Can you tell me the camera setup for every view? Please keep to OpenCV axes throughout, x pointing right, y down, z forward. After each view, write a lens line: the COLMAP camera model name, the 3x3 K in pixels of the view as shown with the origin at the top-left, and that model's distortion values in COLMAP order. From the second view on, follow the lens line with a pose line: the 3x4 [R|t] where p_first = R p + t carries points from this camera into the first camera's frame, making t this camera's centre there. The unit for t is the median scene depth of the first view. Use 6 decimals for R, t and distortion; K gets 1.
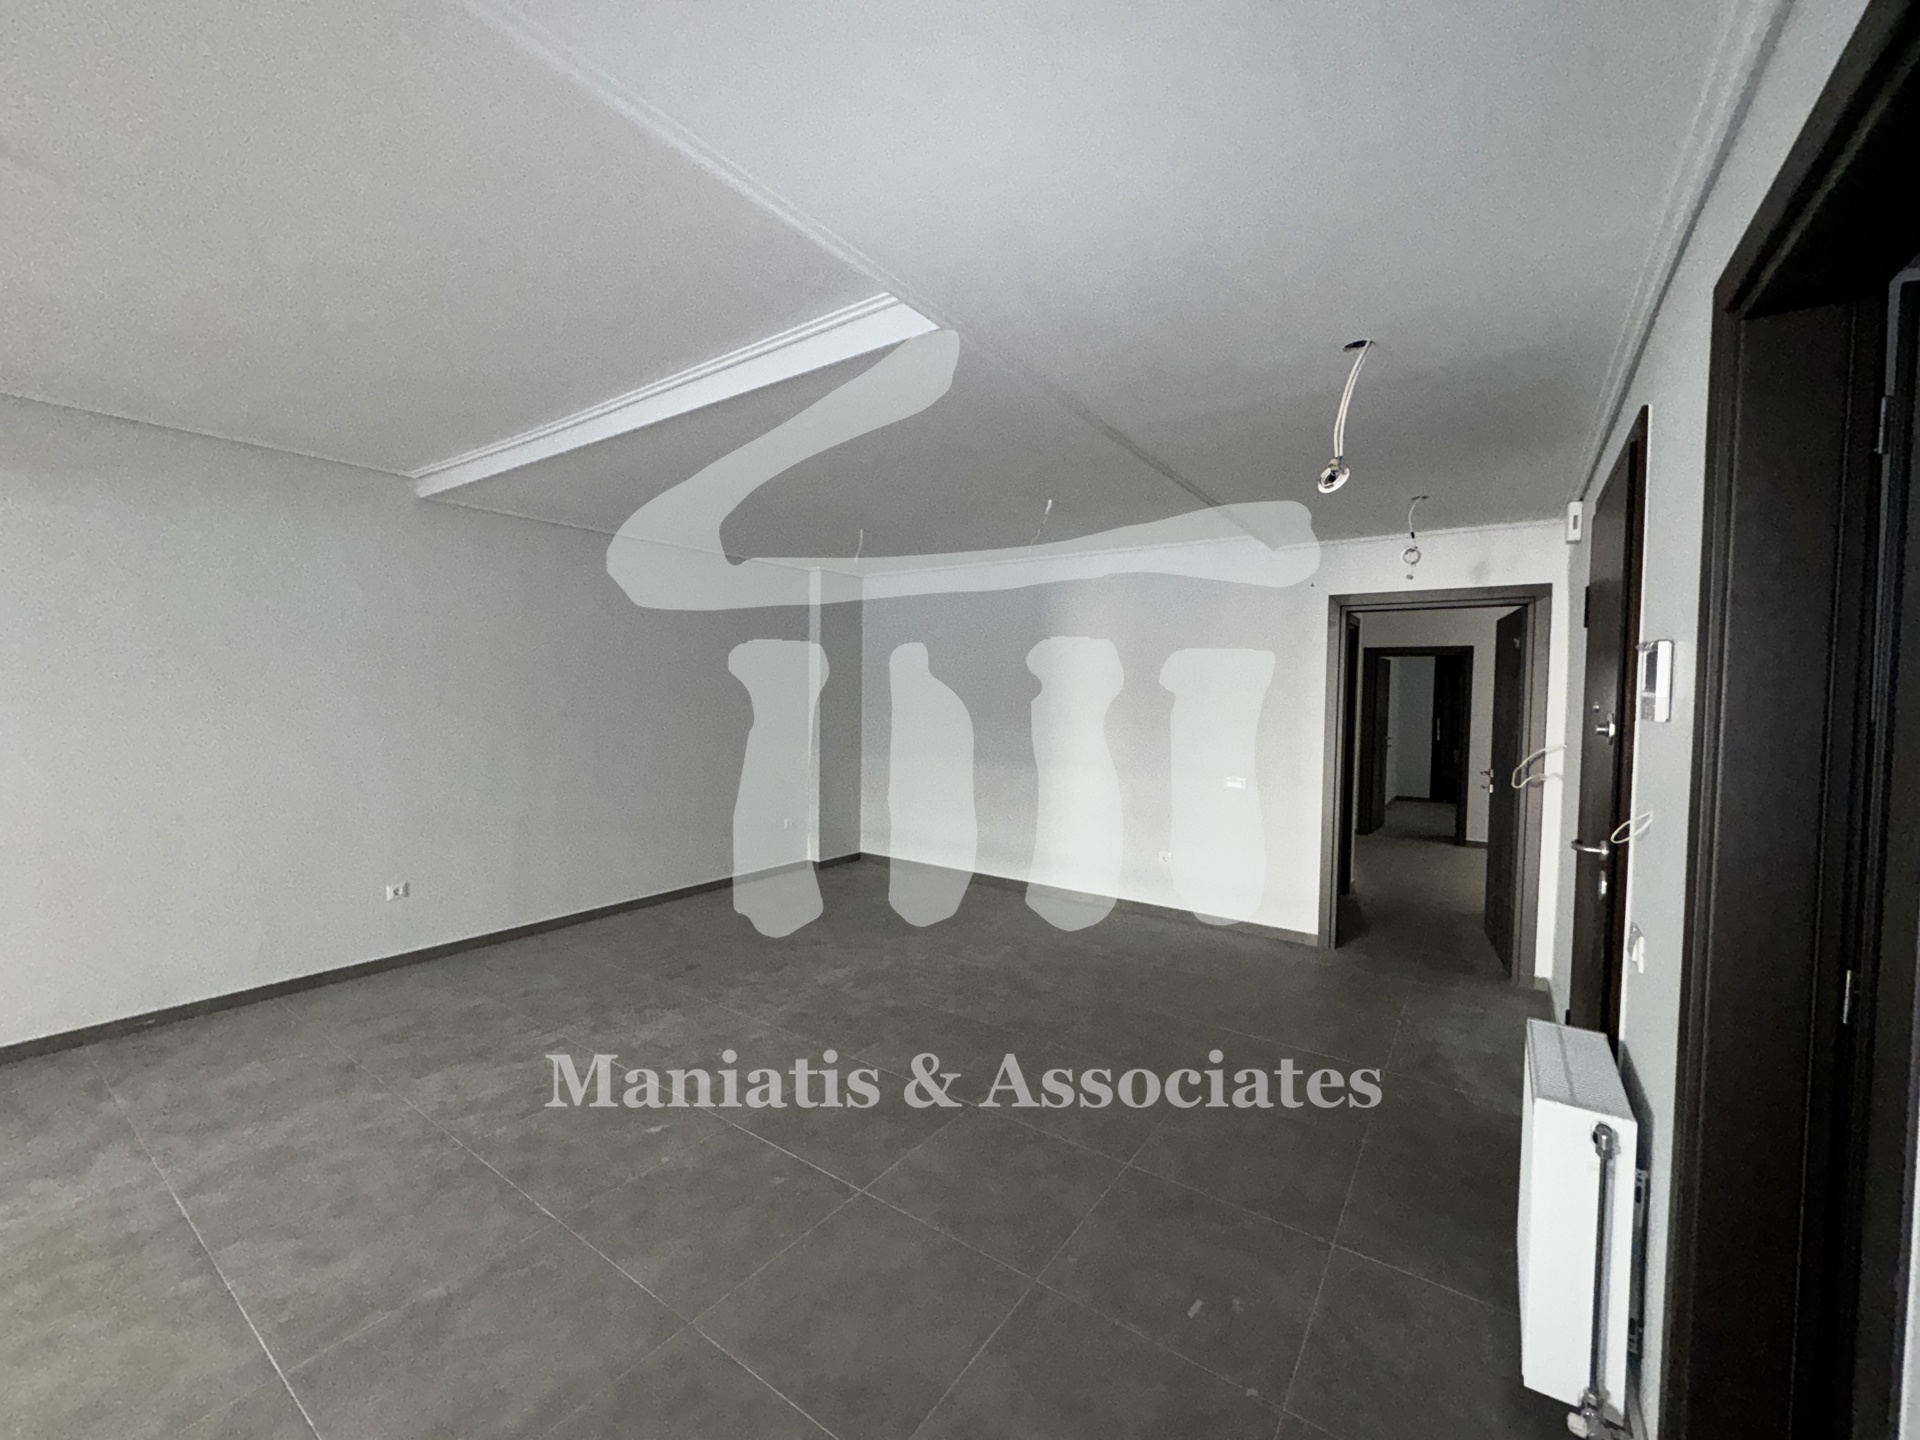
lens RADIAL K [[770.4, 0, 964.9], [0, 770.4, 728.0], [0, 0, 1]] dist [-0.003815, 0.001354]
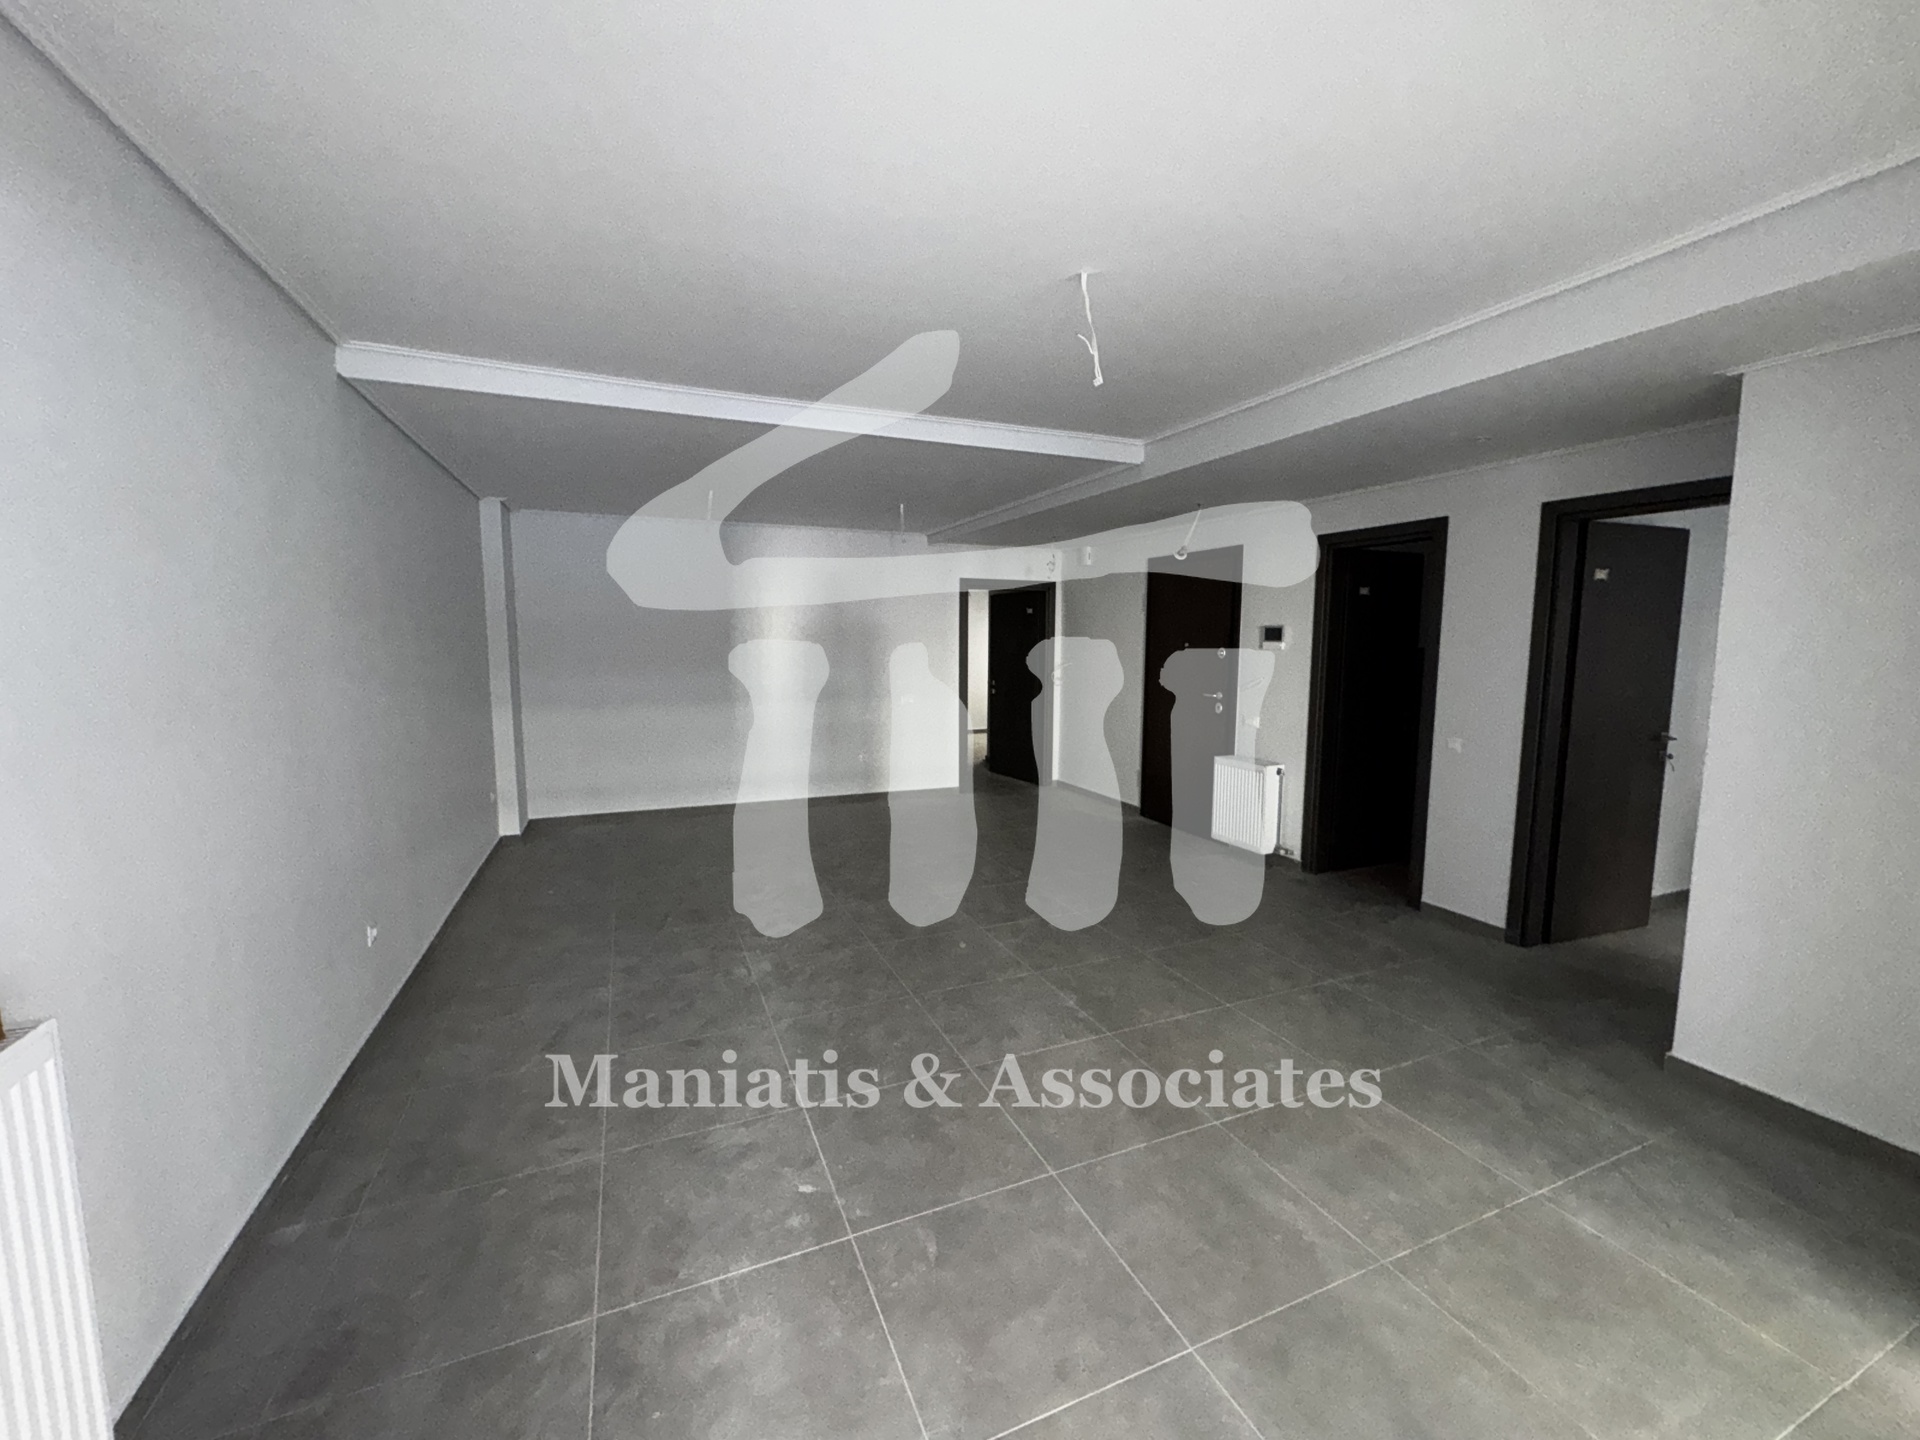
lens RADIAL K [[770.4, 0, 964.1], [0, 770.4, 721.0], [0, 0, 1]] dist [-0.003815, 0.001354]
pose [[0.523943, -0.105897, 0.845144, -1.272599], [0.045868, 0.994309, 0.096151, -0.036812], [-0.850517, -0.011613, 0.525819, 0.178222]]
